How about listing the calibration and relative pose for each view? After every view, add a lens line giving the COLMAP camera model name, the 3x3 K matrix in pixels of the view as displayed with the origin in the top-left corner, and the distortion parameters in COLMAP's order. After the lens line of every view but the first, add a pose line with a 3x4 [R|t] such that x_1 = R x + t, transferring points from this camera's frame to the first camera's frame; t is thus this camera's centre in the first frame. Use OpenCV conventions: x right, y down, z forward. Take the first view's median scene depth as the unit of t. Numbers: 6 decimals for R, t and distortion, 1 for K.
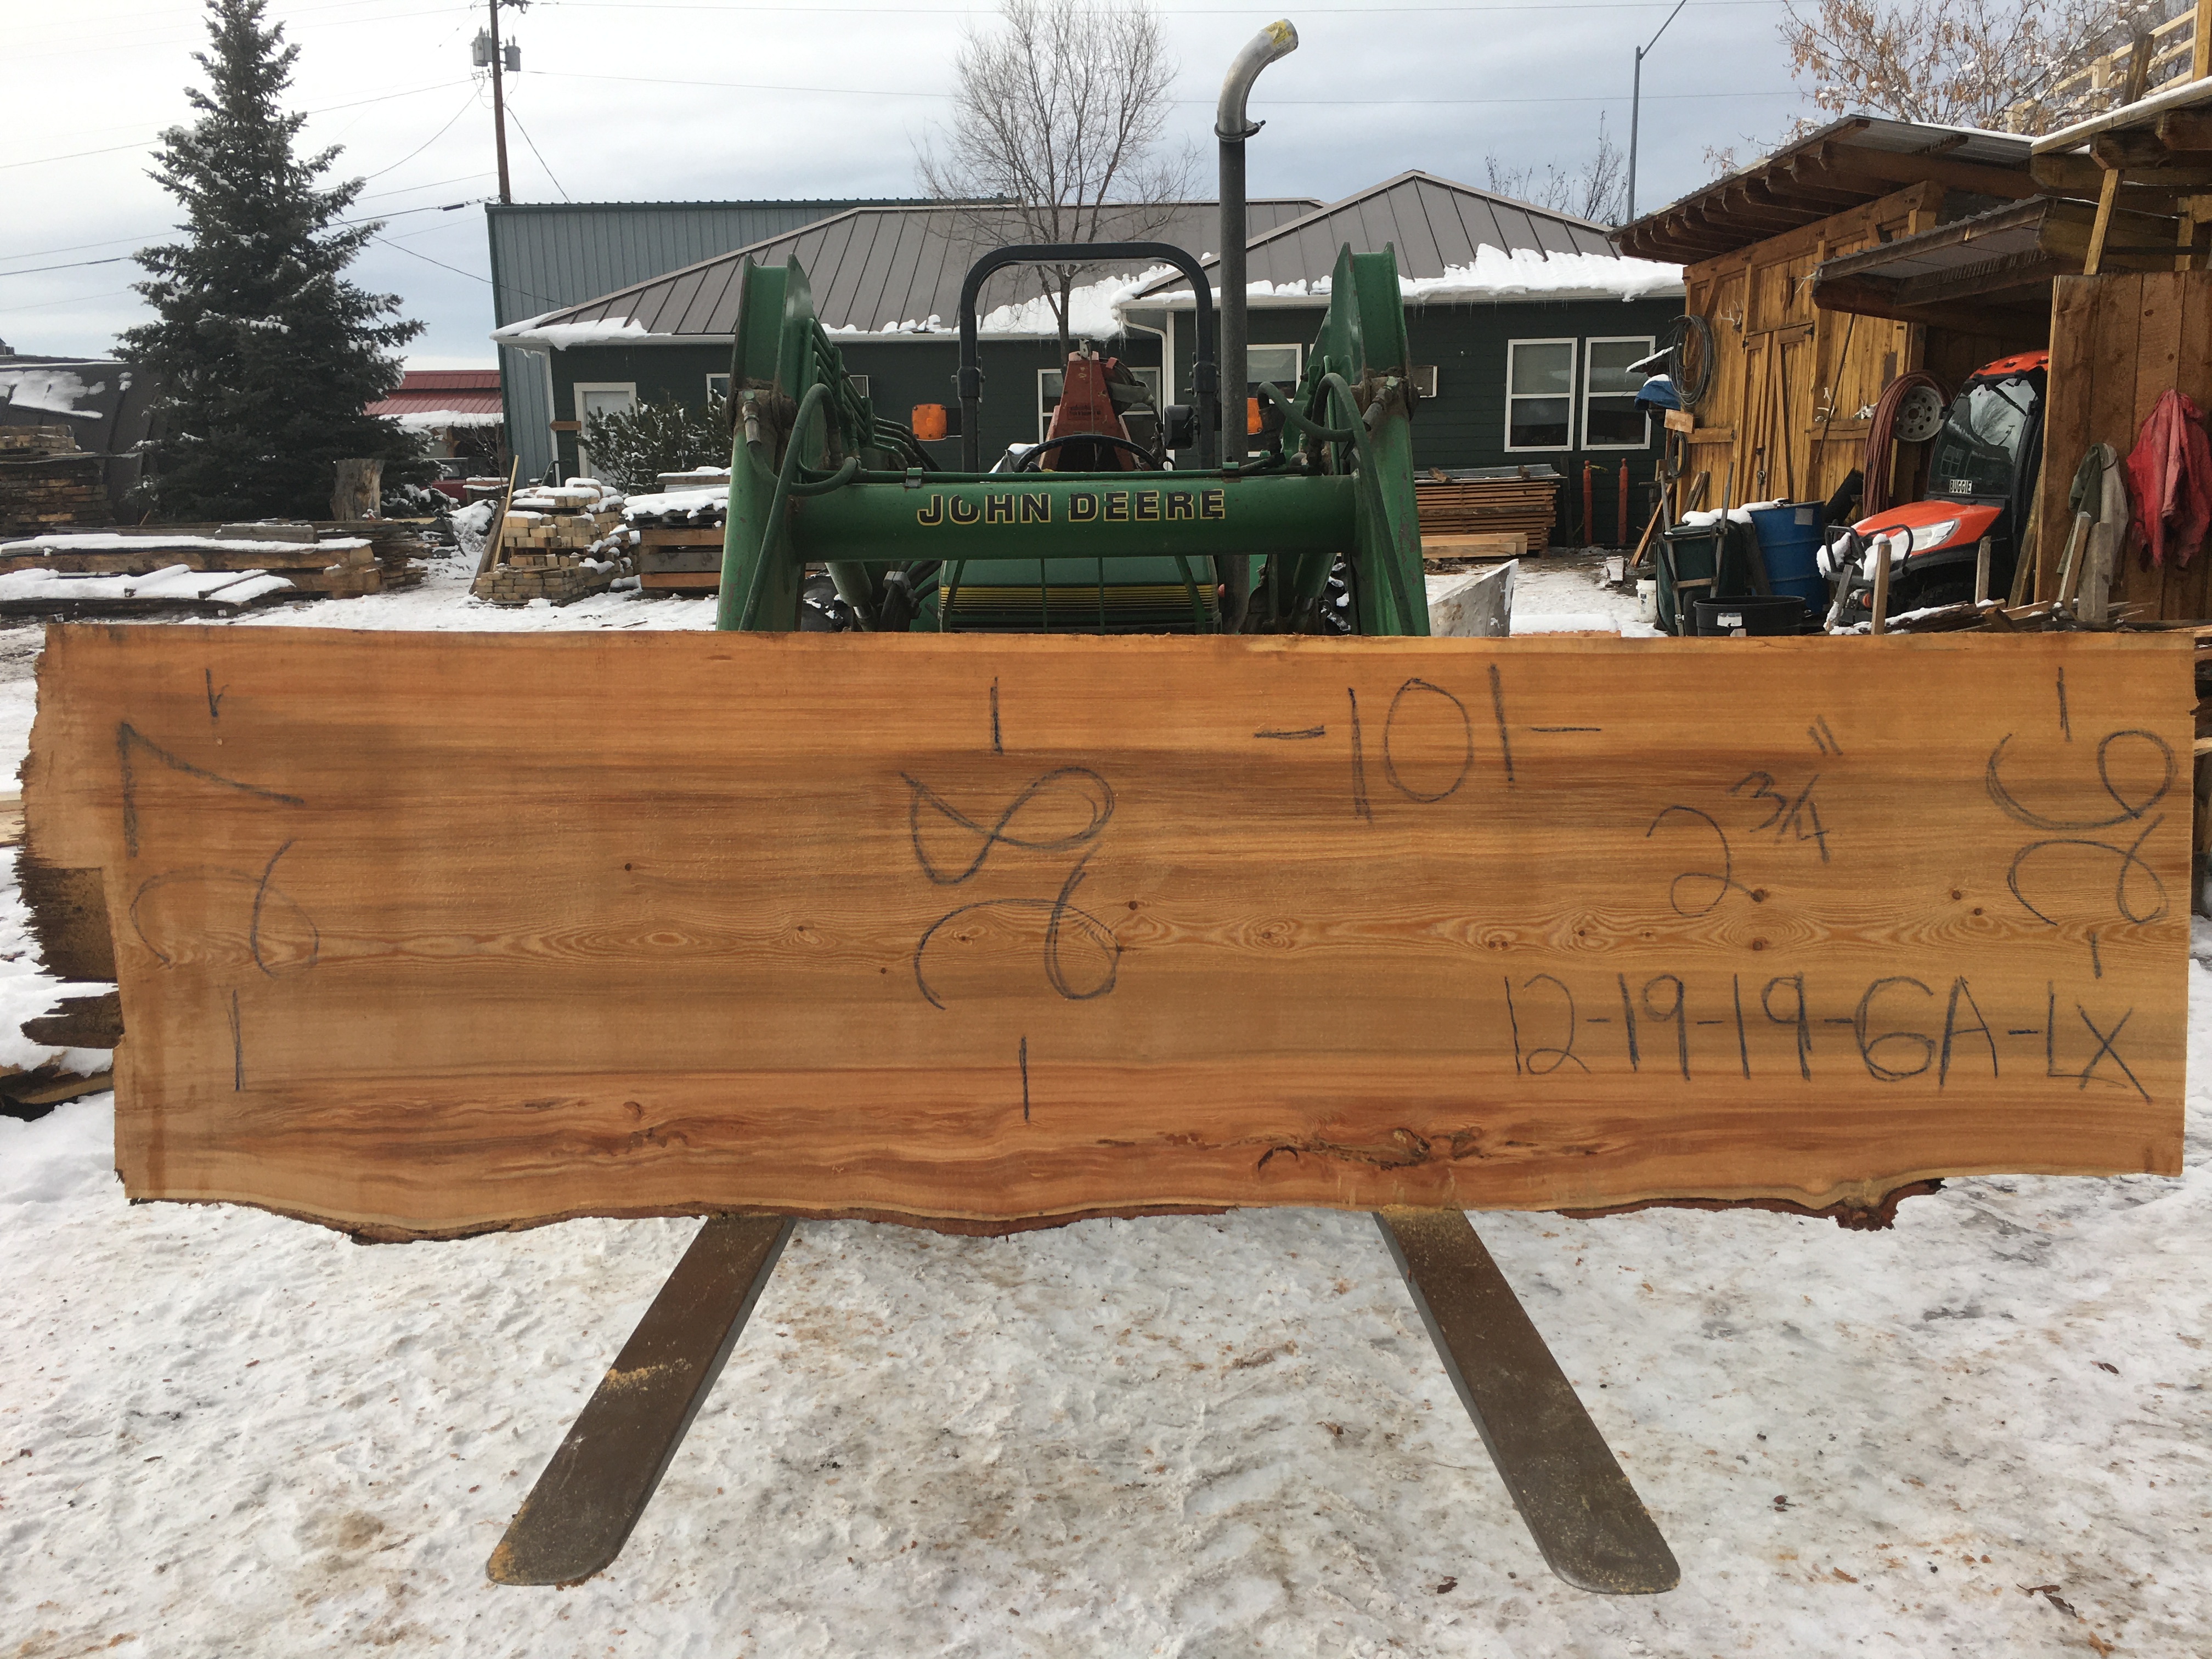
lens RADIAL K [[1848.5, 0, 1111.6], [0, 1848.5, 820.1], [0, 0, 1]] dist [0.020158, -0.007466]
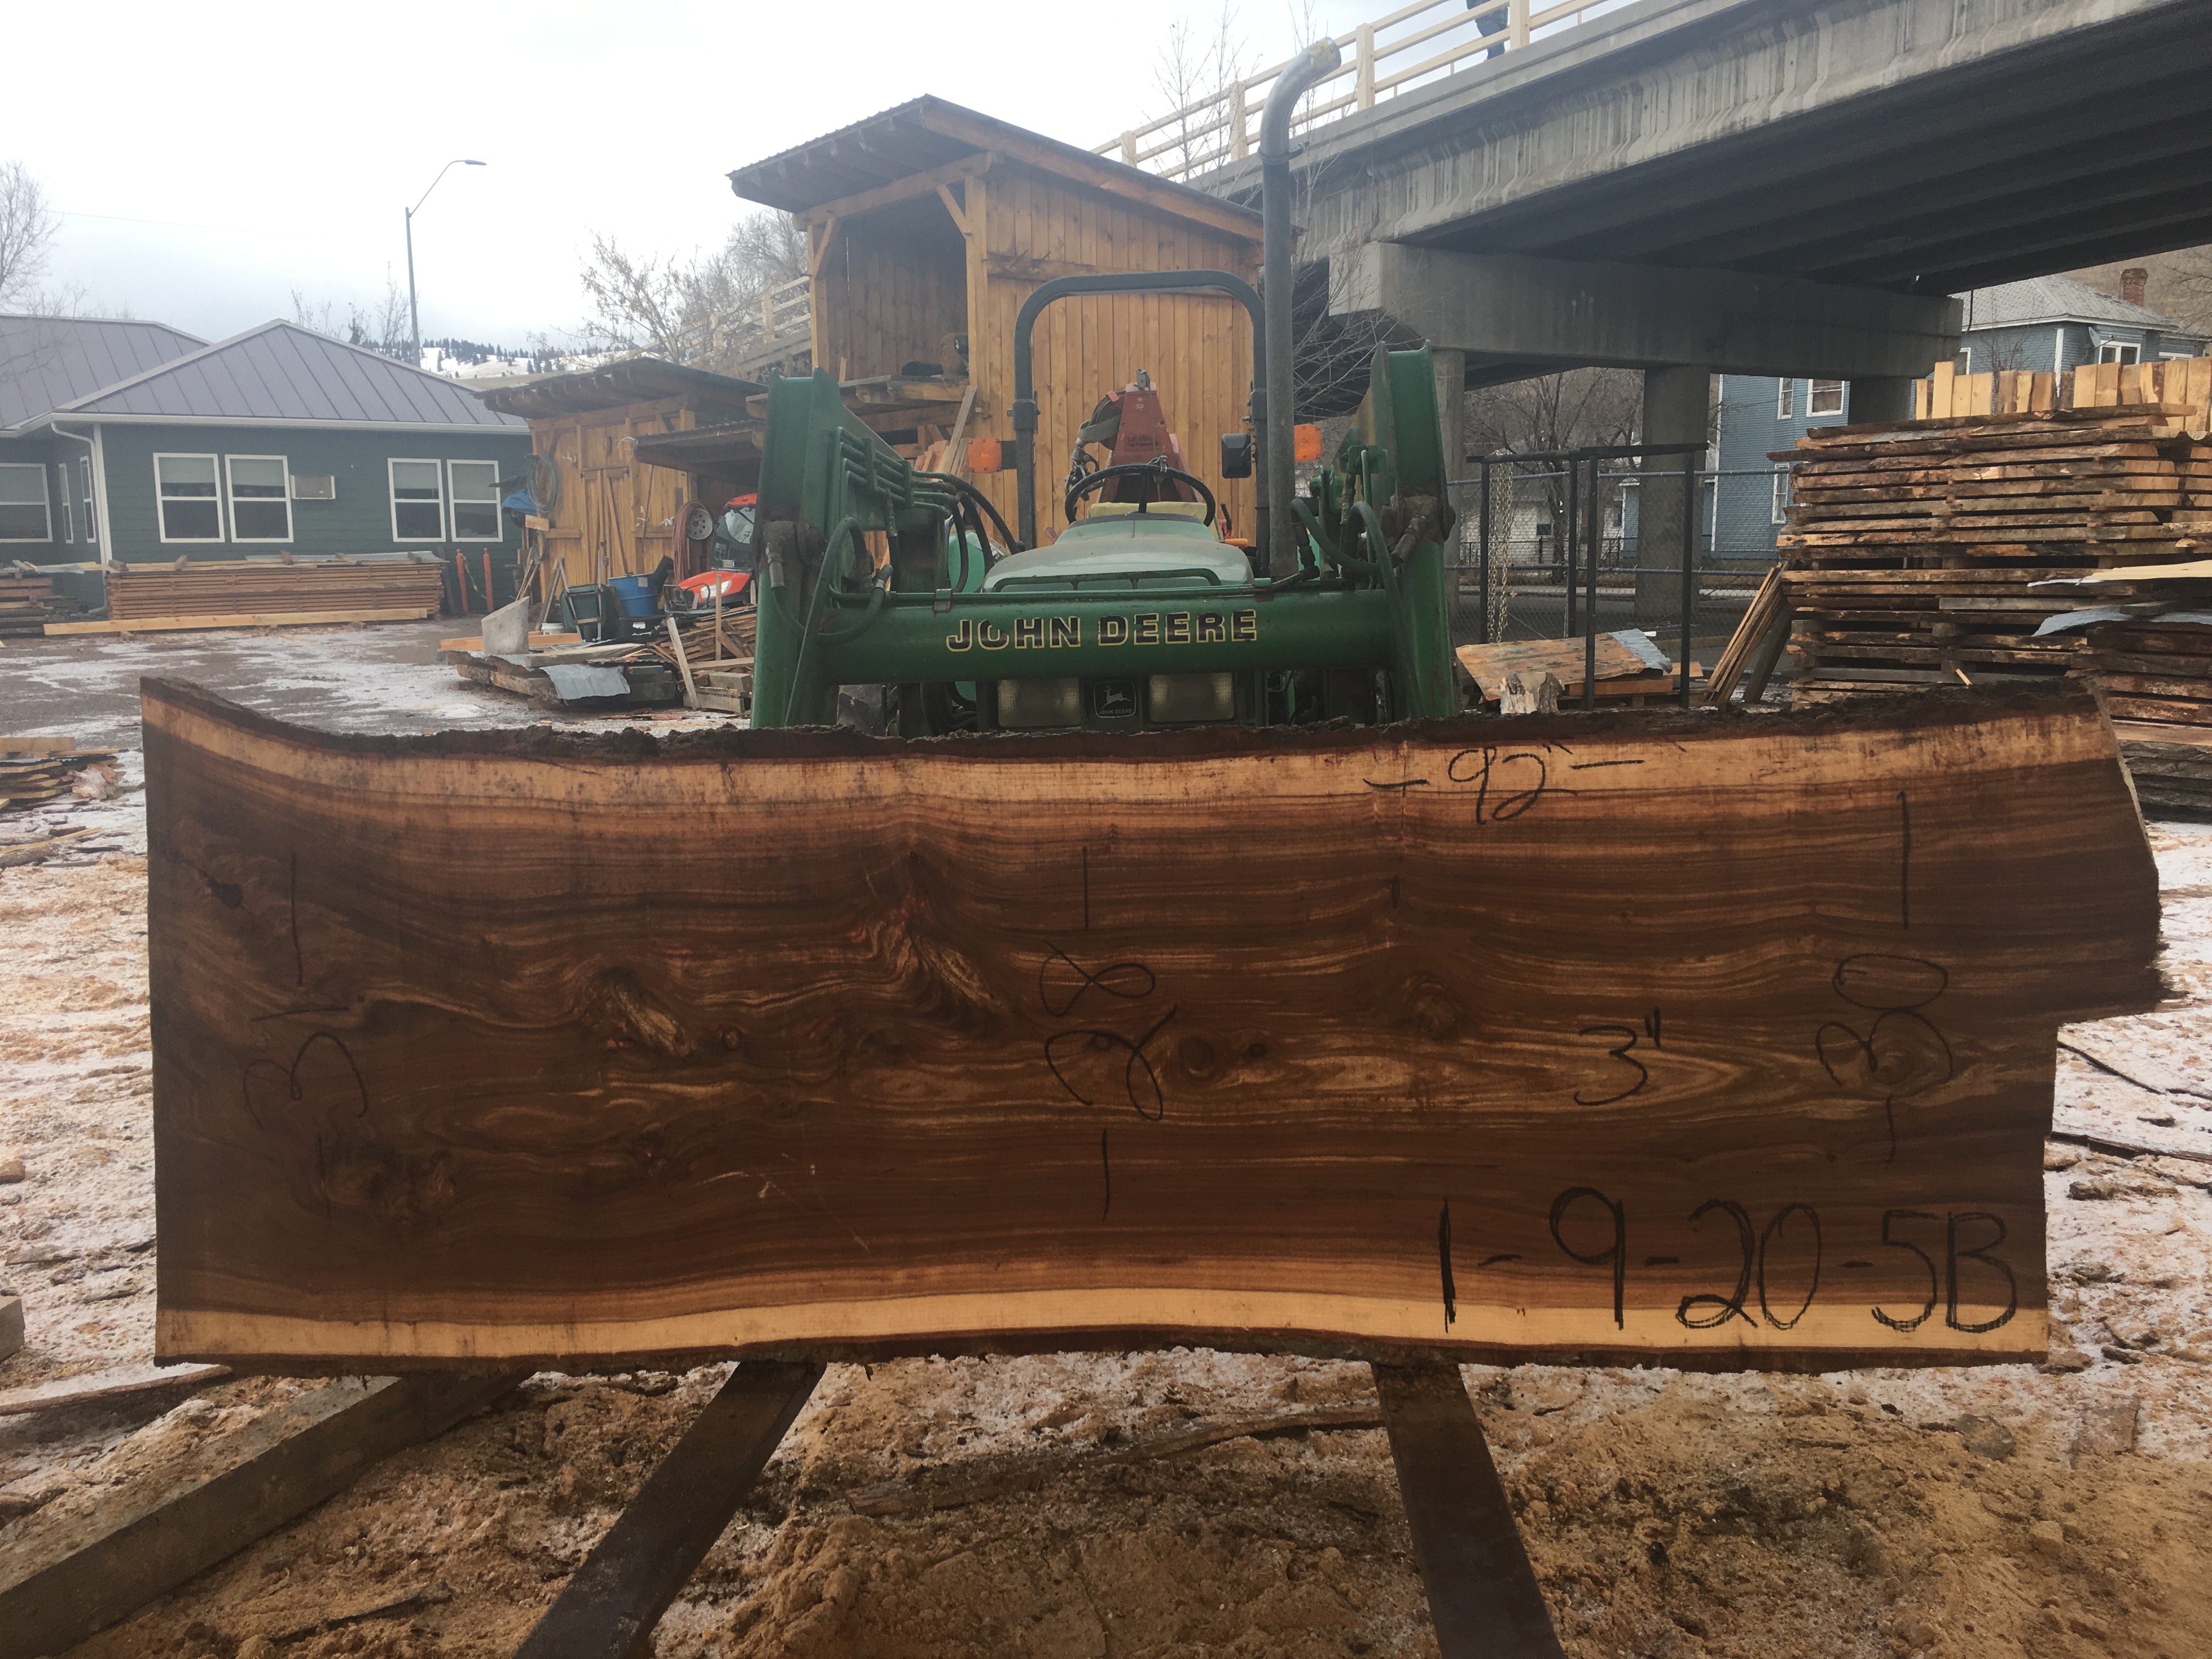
lens RADIAL K [[1848.5, 0, 1087.0], [0, 1848.5, 825.6], [0, 0, 1]] dist [0.020158, -0.007466]
pose [[0.805487, -0.082322, 0.586868, -0.239602], [0.107615, 0.994158, -0.008250, 0.087988], [-0.582760, 0.069801, 0.809641, -0.457708]]
